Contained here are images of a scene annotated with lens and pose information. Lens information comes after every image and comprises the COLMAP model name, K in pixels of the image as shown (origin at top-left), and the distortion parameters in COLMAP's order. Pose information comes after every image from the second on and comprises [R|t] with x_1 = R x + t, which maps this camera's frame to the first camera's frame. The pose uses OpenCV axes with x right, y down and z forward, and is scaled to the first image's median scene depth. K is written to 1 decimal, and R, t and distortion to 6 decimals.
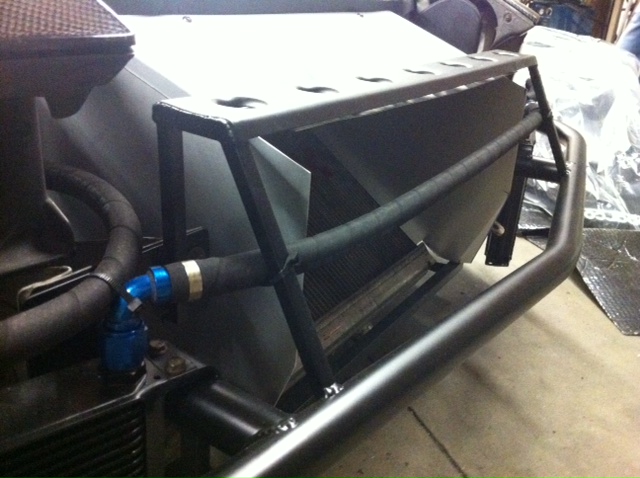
lens RADIAL K [[577.0, 0, 320.0], [0, 577.0, 239.0], [0, 0, 1]] dist [0.005123, -0.221373]
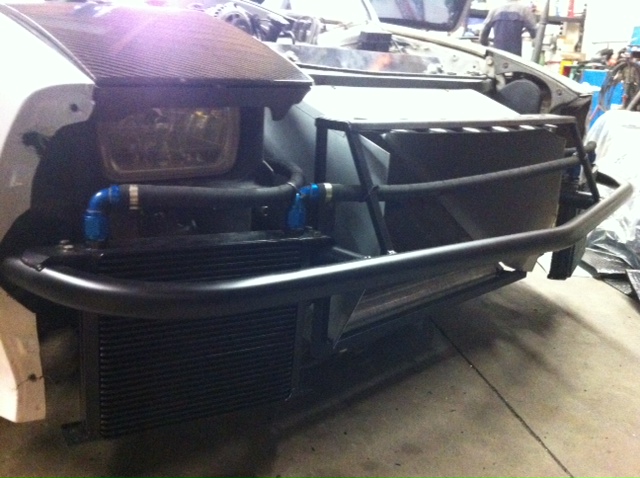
lens RADIAL K [[577.0, 0, 320.0], [0, 577.0, 239.0], [0, 0, 1]] dist [0.005123, -0.221373]
pose [[0.972575, 0.037835, -0.229493, 0.209074], [-0.074763, 0.985172, -0.154422, 0.478281], [0.220247, 0.167345, 0.960982, -0.873082]]
